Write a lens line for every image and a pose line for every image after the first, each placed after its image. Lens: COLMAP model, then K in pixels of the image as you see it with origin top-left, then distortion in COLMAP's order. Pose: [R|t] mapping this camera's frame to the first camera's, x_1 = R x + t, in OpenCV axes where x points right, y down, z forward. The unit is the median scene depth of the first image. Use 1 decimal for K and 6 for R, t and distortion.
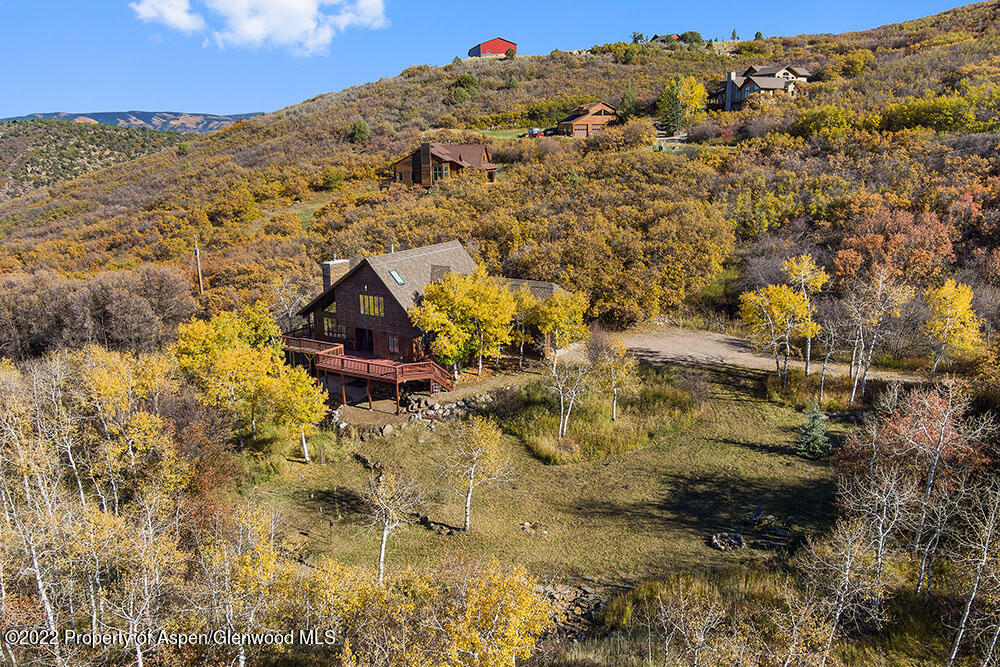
lens RADIAL K [[809.5, 0, 500.0], [0, 809.5, 333.5], [0, 0, 1]] dist [-0.061021, 0.002091]
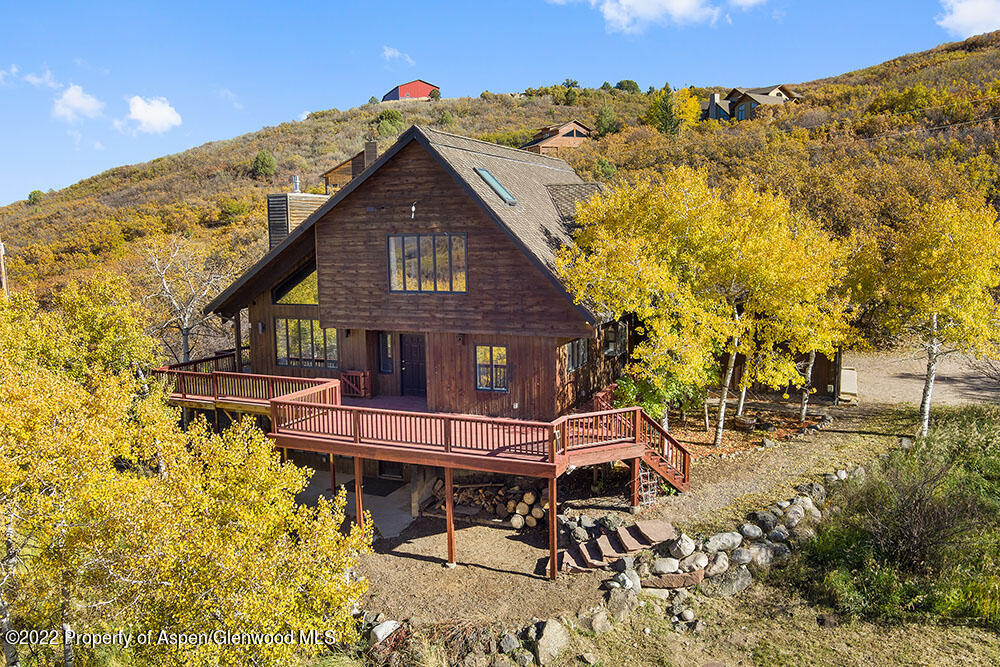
lens RADIAL K [[809.5, 0, 500.0], [0, 809.5, 333.5], [0, 0, 1]] dist [-0.061021, 0.002091]
pose [[0.990088, -0.022605, 0.138619, -0.163173], [0.038313, 0.993001, -0.111720, 0.034957], [-0.135123, 0.115924, 0.984024, 0.592685]]
